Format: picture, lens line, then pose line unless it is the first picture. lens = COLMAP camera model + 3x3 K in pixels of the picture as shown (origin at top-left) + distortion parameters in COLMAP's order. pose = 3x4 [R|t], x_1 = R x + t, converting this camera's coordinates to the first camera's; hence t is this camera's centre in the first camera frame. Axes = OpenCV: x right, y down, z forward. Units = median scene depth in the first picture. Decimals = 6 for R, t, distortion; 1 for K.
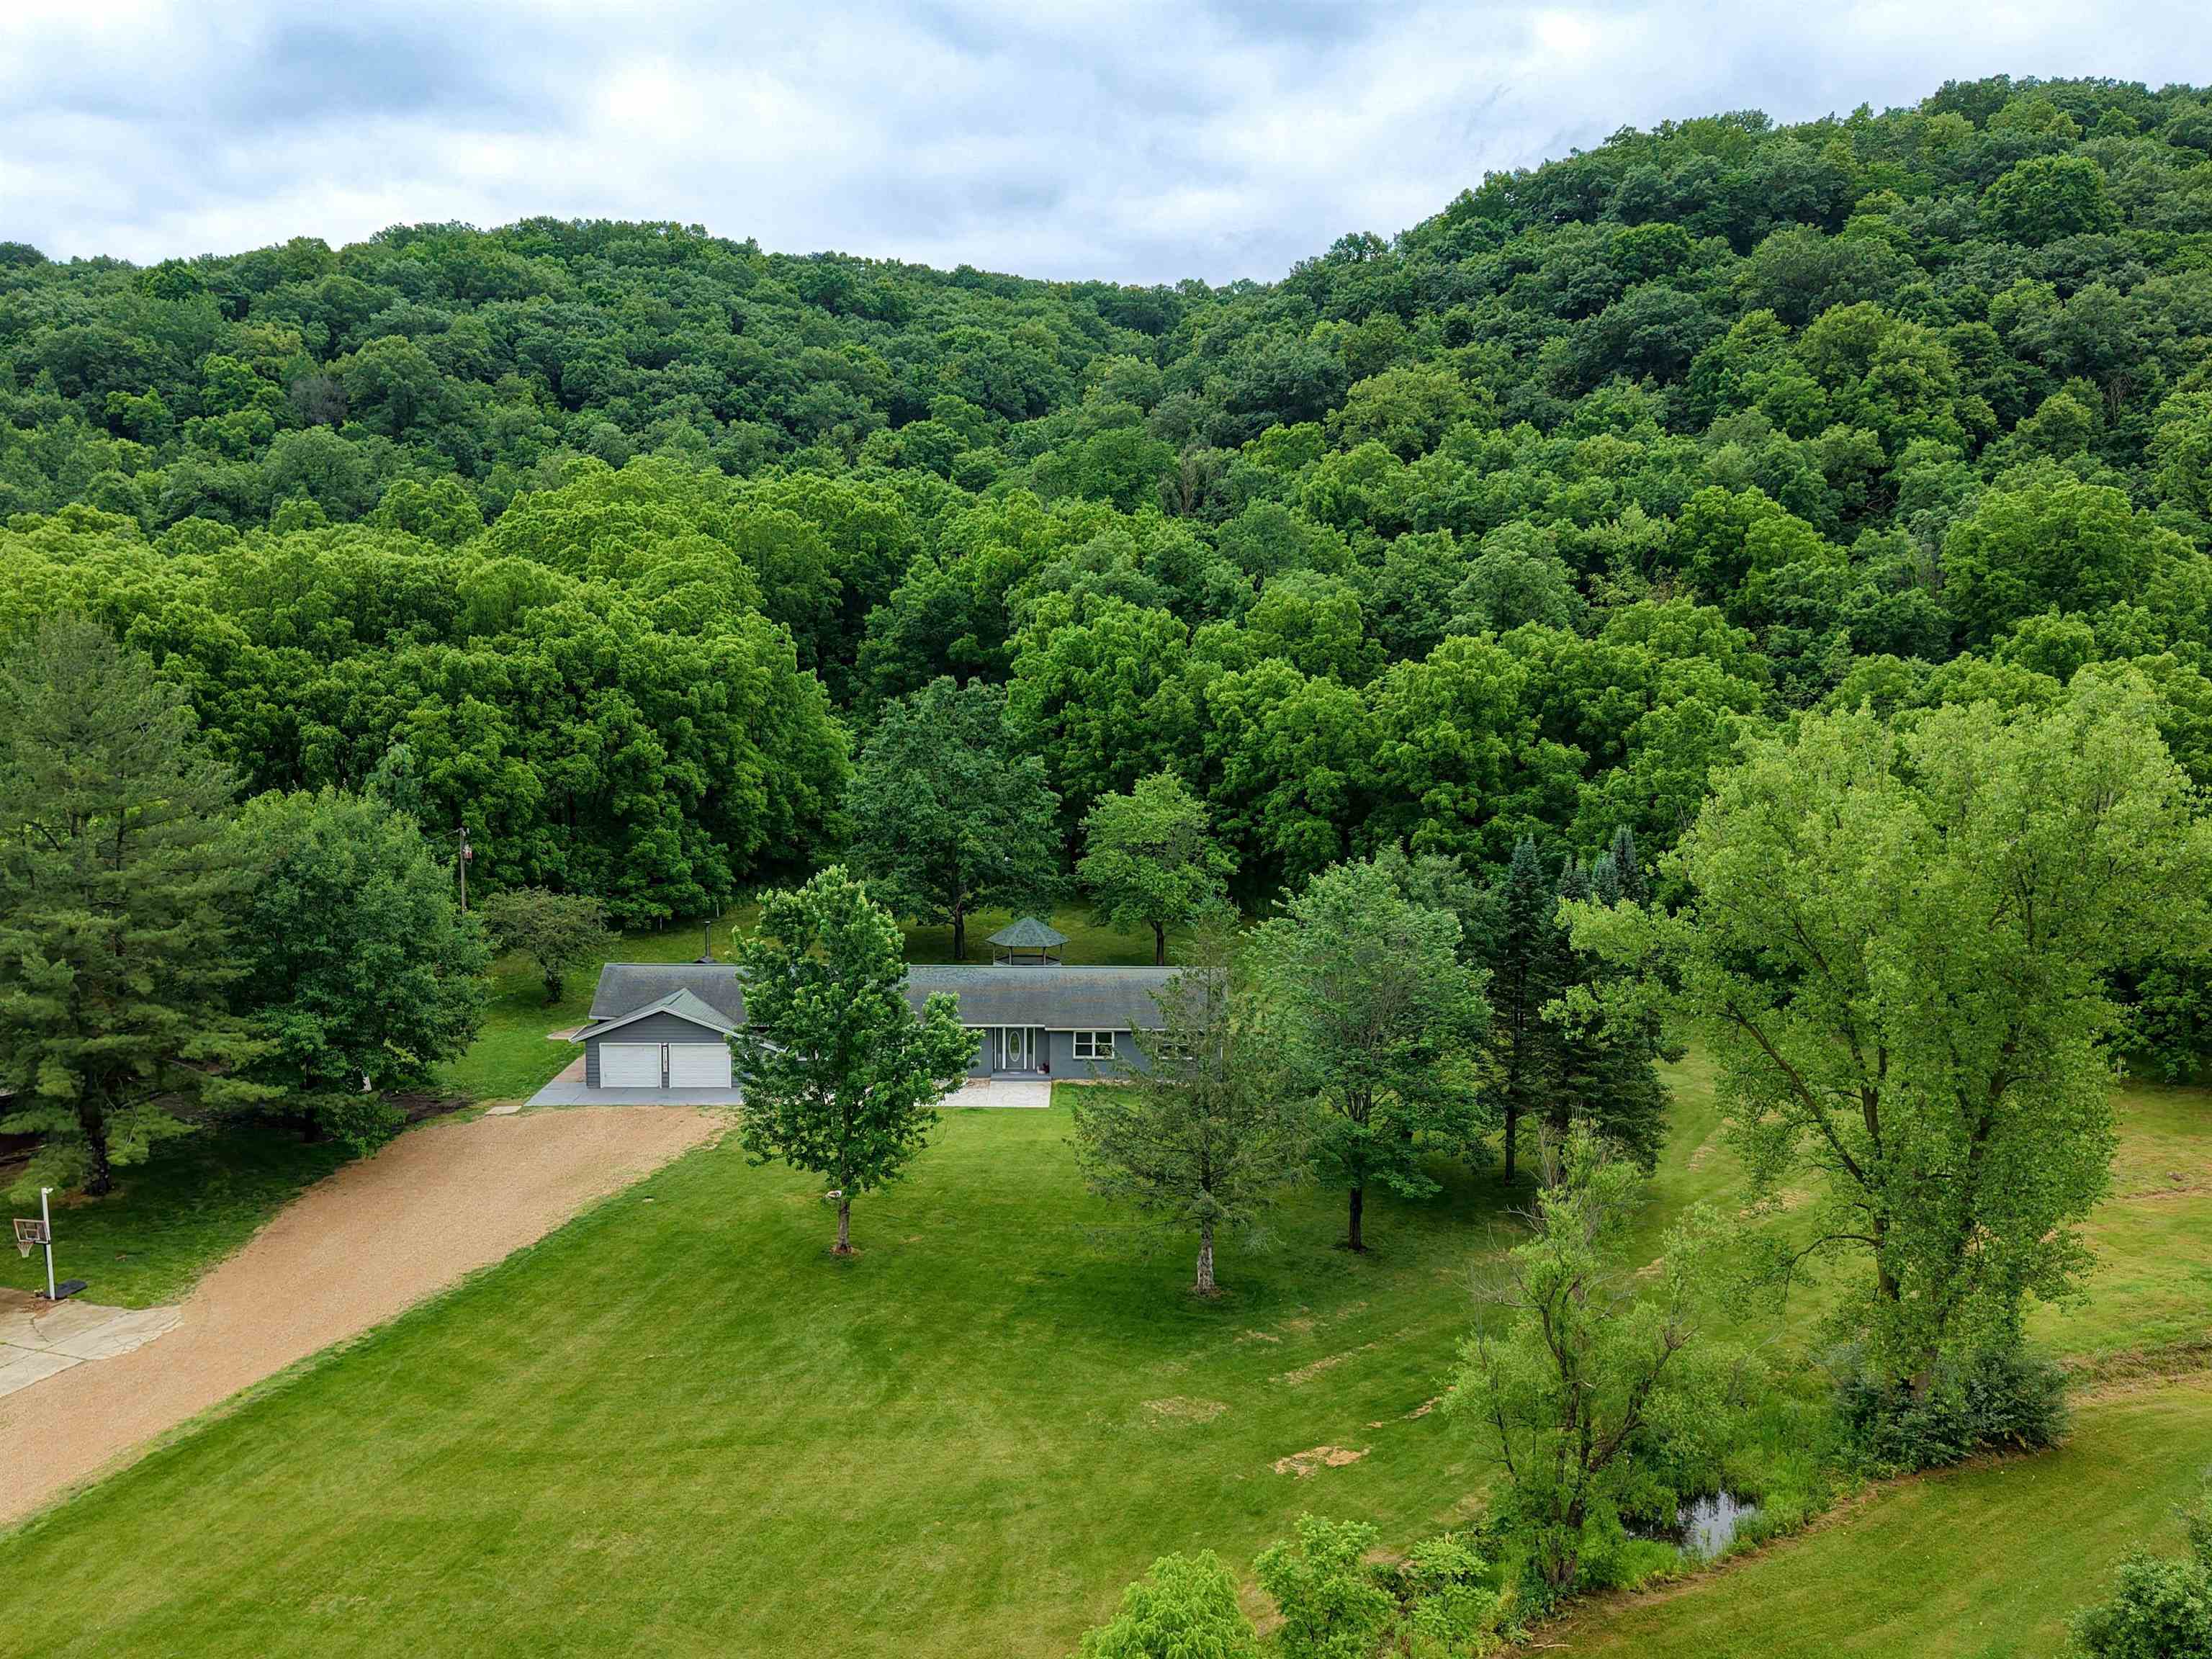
lens RADIAL K [[1706.7, 0, 1106.0], [0, 1706.7, 829.5], [0, 0, 1]] dist [0.064497, -0.046888]
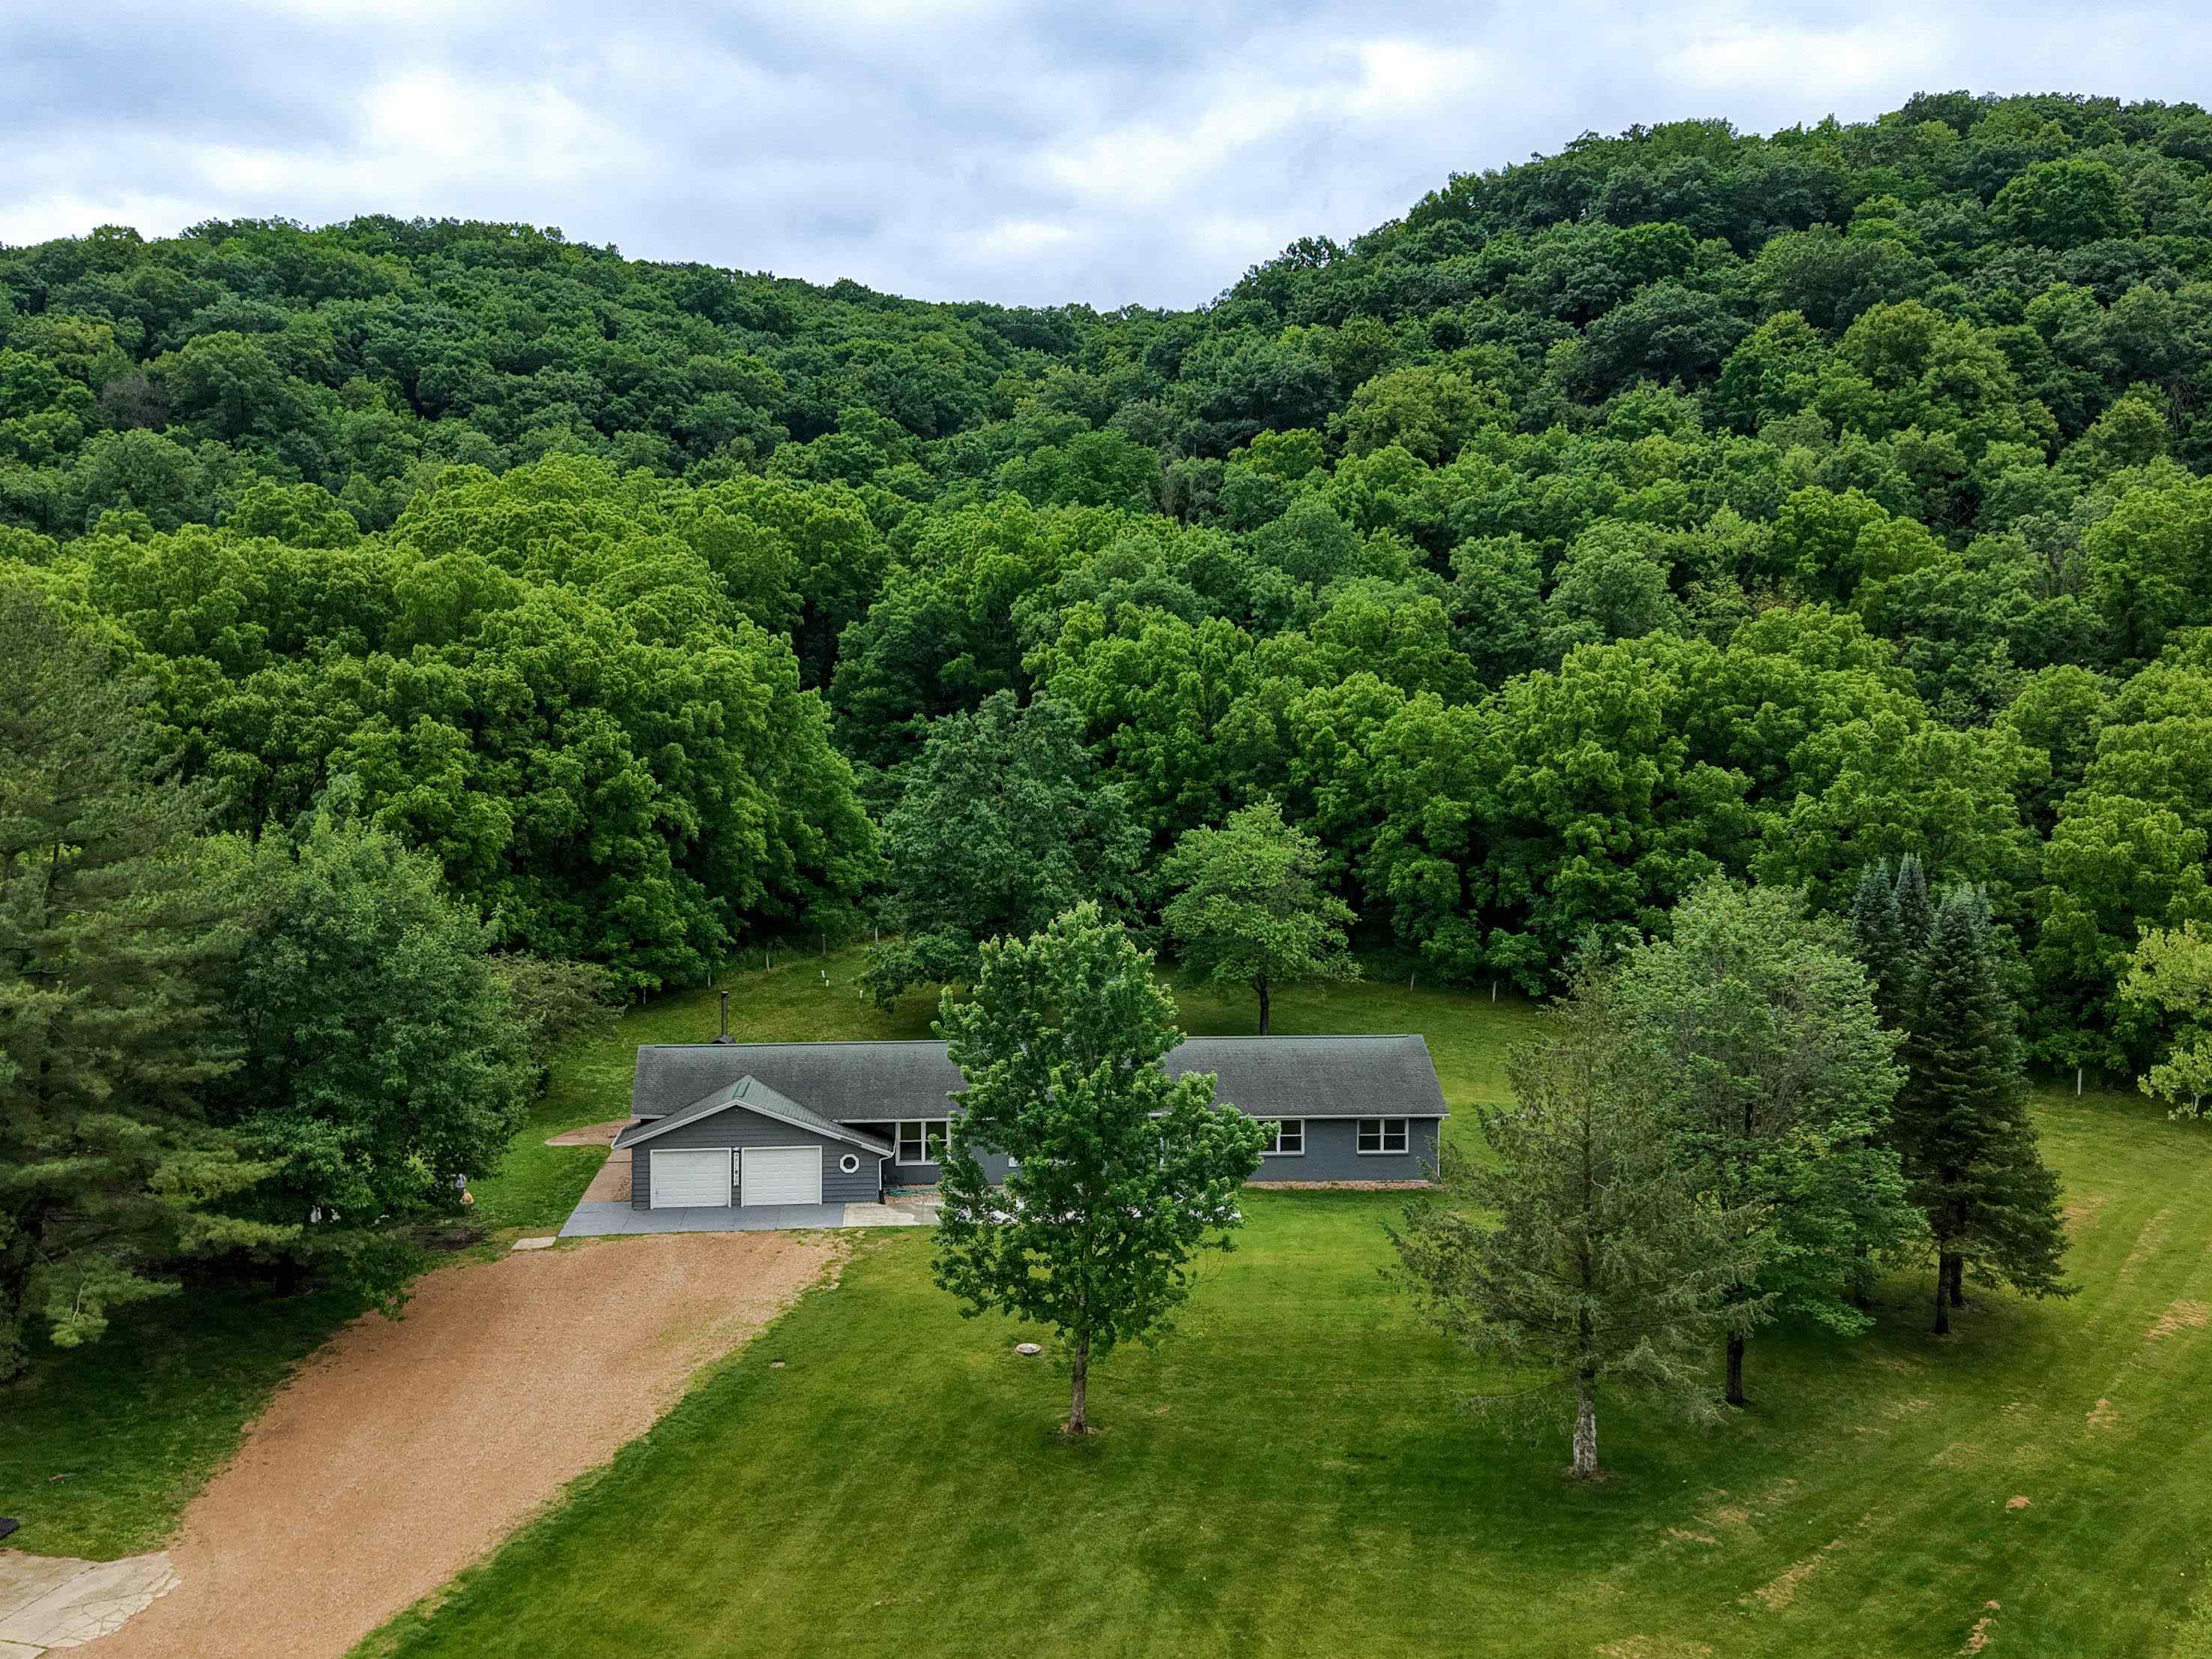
lens RADIAL K [[1841.1, 0, 1123.0], [0, 1841.1, 772.2], [0, 0, 1]] dist [0.083078, -0.078997]
pose [[0.996590, -0.007261, 0.082199, -0.083492], [0.012587, 0.997841, -0.064456, 0.006468], [-0.081553, 0.065271, 0.994529, 0.079216]]
